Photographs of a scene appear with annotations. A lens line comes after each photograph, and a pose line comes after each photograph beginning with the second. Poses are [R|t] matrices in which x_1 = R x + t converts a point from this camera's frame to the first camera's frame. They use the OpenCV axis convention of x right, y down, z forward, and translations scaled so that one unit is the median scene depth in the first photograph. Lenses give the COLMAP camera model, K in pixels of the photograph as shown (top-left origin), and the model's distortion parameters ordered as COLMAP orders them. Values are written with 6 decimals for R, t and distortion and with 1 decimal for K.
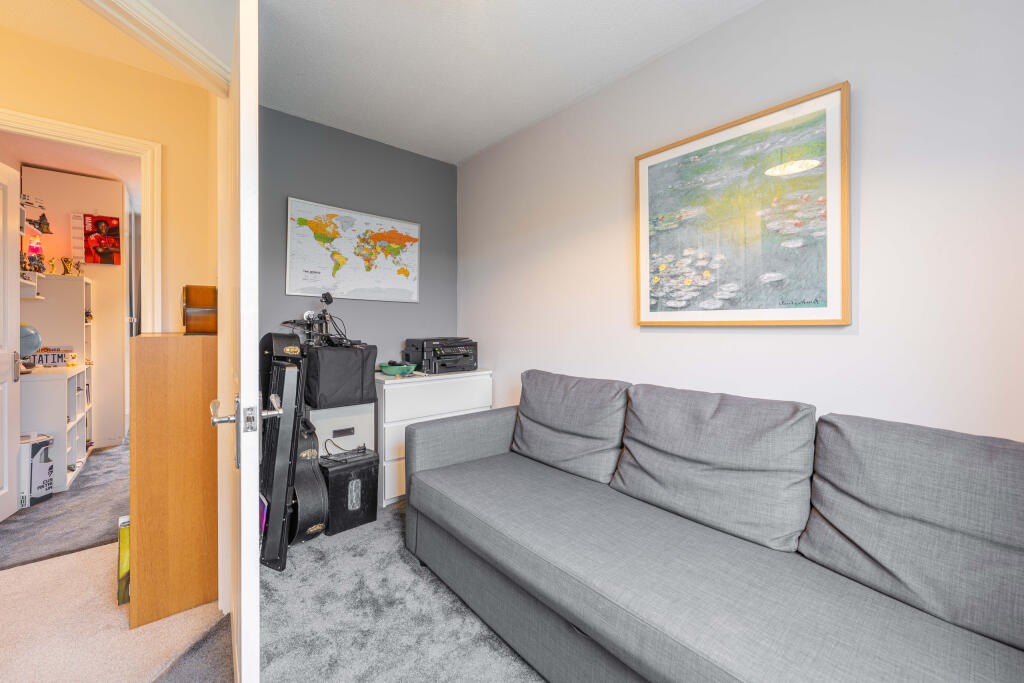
lens RADIAL K [[407.6, 0, 509.1], [0, 407.6, 336.5], [0, 0, 1]] dist [0.000024, -0.000233]
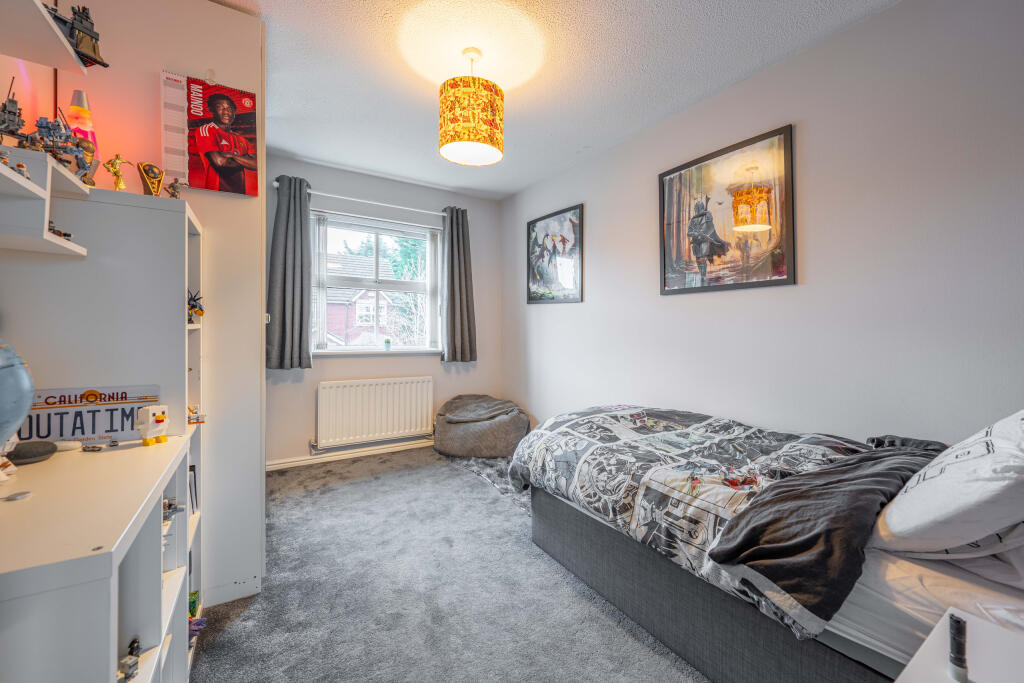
lens RADIAL K [[407.6, 0, 506.2], [0, 407.6, 337.7], [0, 0, 1]] dist [0.000024, -0.000233]
pose [[0.990082, -0.000207, -0.140489, -0.648057], [-0.001074, 0.999958, -0.009047, -0.015577], [0.140485, 0.009108, 0.990041, 0.622028]]
